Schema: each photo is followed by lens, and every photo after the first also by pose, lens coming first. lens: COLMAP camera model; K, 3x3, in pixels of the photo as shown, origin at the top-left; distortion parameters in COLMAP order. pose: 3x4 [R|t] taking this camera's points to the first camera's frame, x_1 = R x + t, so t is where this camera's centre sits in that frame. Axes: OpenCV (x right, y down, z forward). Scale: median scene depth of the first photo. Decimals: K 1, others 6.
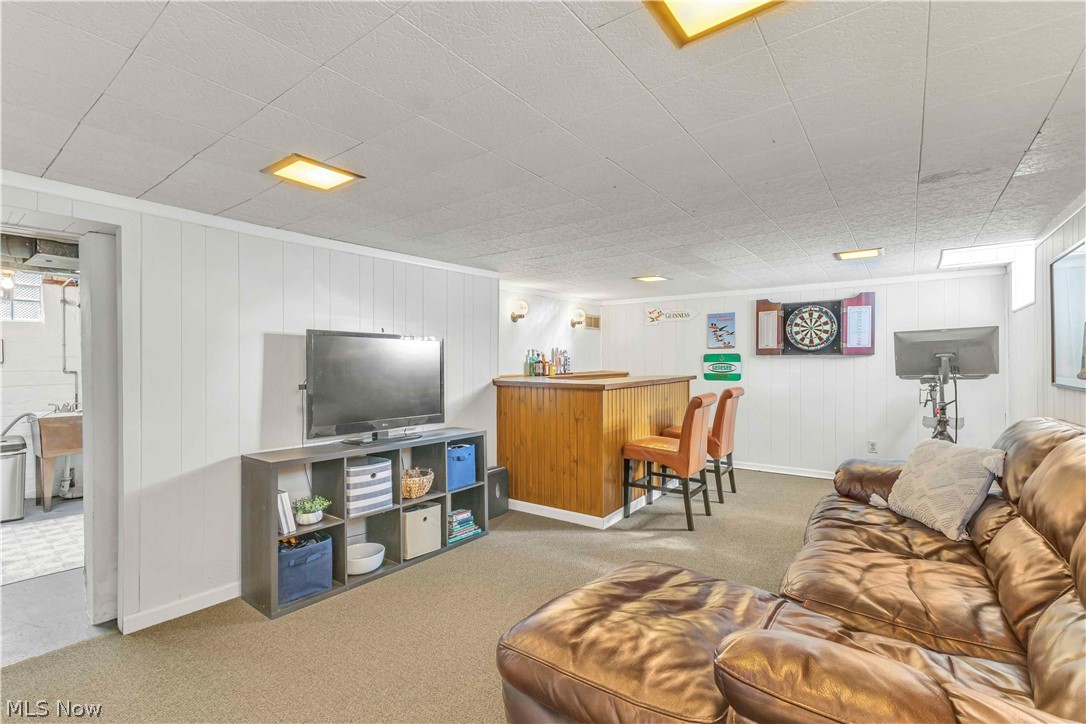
lens RADIAL K [[475.0, 0, 537.9], [0, 475.0, 361.9], [0, 0, 1]] dist [0.015526, -0.000015]
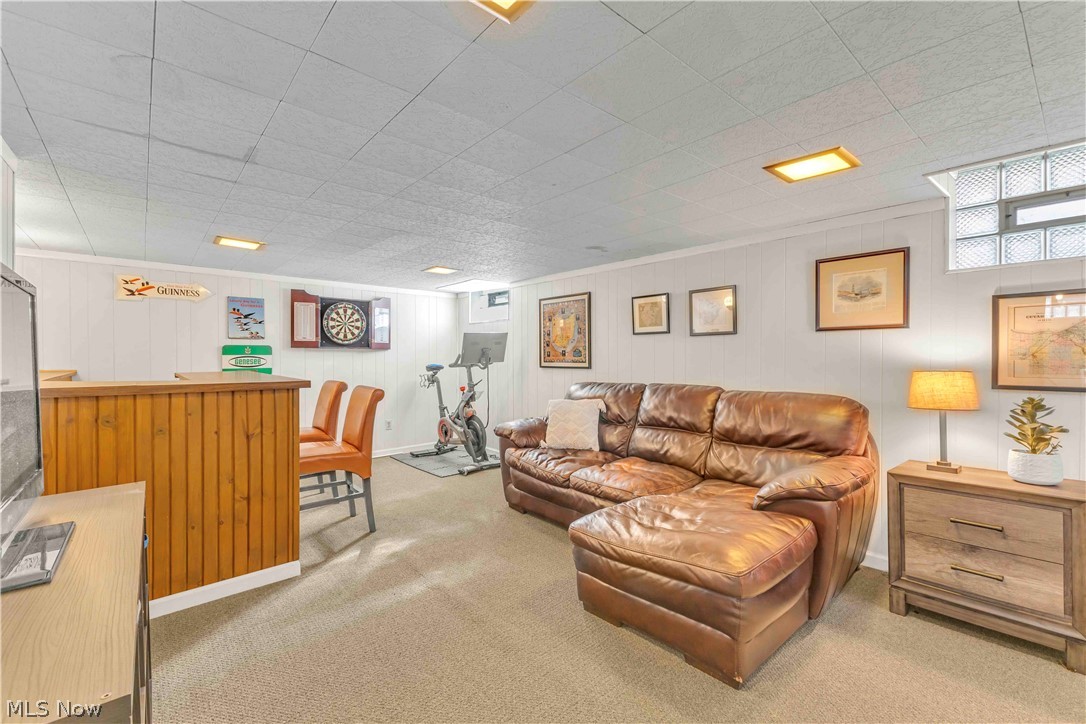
lens RADIAL K [[475.0, 0, 537.9], [0, 475.0, 361.9], [0, 0, 1]] dist [0.015526, -0.000015]
pose [[0.211613, -0.007268, 0.977327, -0.379698], [0.002330, 0.999973, 0.006932, 0.008893], [-0.977351, 0.000810, 0.211624, 0.347609]]
